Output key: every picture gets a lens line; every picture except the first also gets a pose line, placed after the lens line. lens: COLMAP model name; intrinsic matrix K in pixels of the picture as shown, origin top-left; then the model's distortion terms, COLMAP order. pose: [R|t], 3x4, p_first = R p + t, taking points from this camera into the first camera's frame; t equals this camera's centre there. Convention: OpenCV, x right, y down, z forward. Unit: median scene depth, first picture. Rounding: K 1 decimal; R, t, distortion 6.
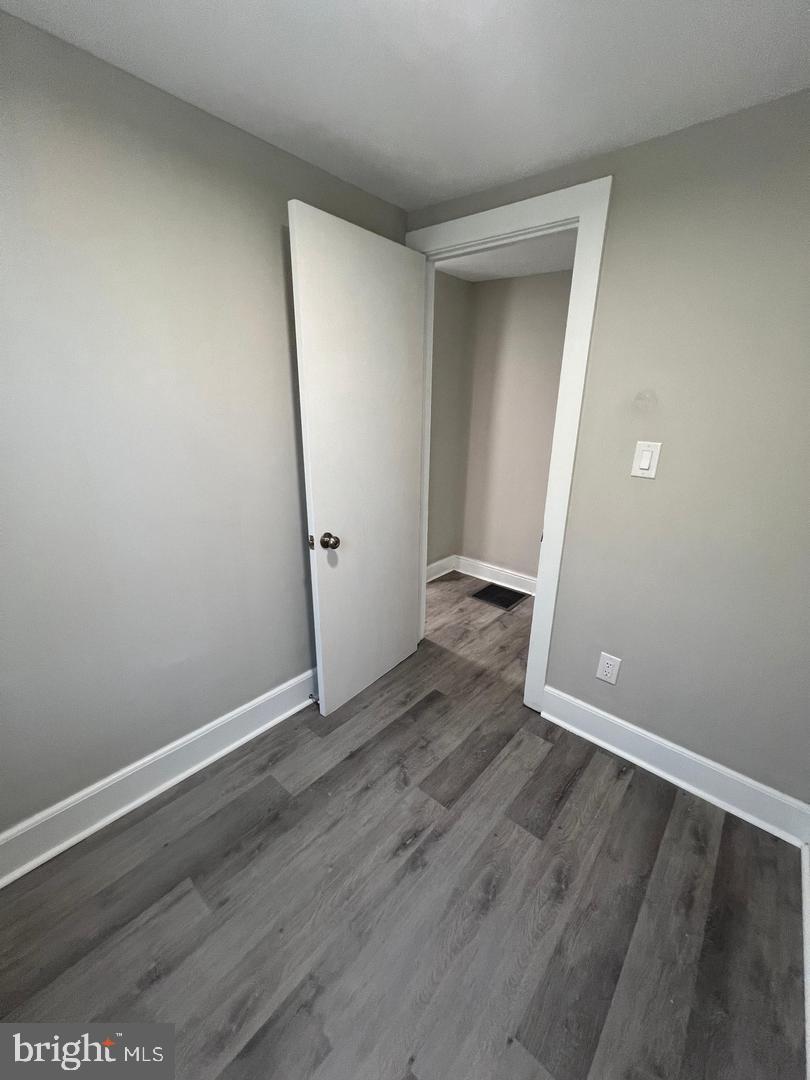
lens RADIAL K [[432.3, 0, 406.1], [0, 432.3, 540.3], [0, 0, 1]] dist [-0.001383, 0.000474]
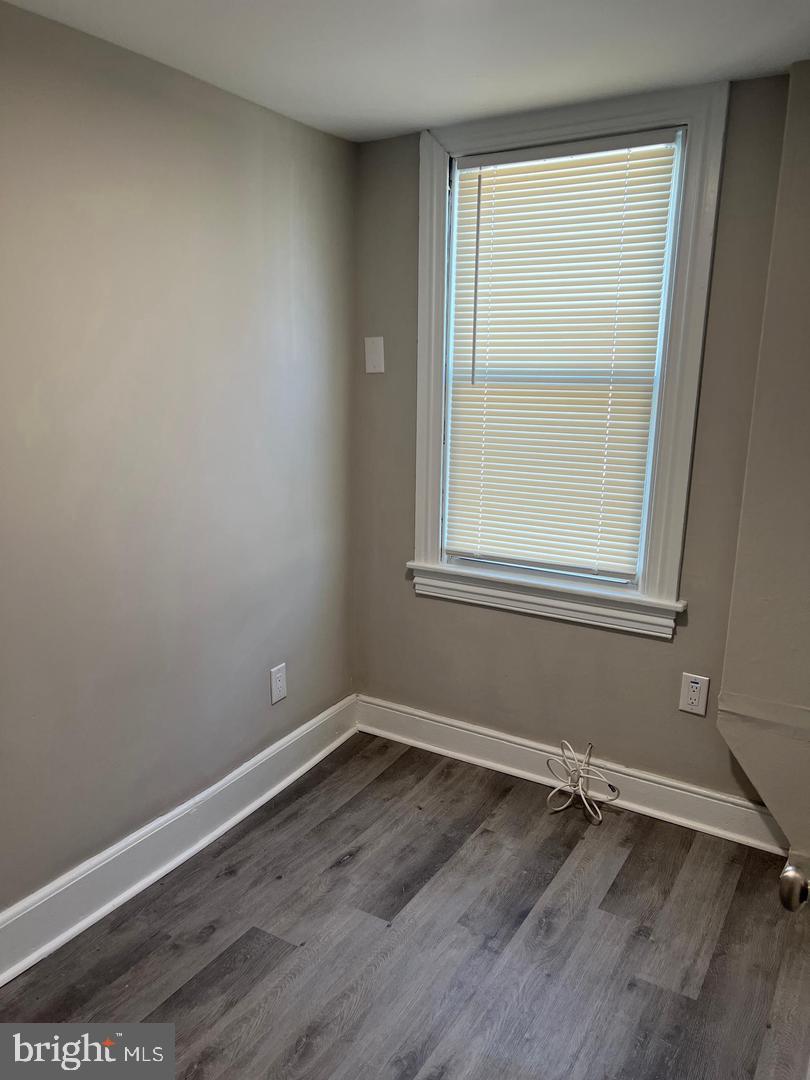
lens RADIAL K [[810.2, 0, 404.5], [0, 810.2, 541.7], [0, 0, 1]] dist [0.006566, 0.002716]
pose [[-0.986283, 0.004974, -0.164990, 0.263065], [-0.078051, 0.866689, 0.492704, -0.640954], [0.145446, 0.498823, -0.854413, 1.878208]]
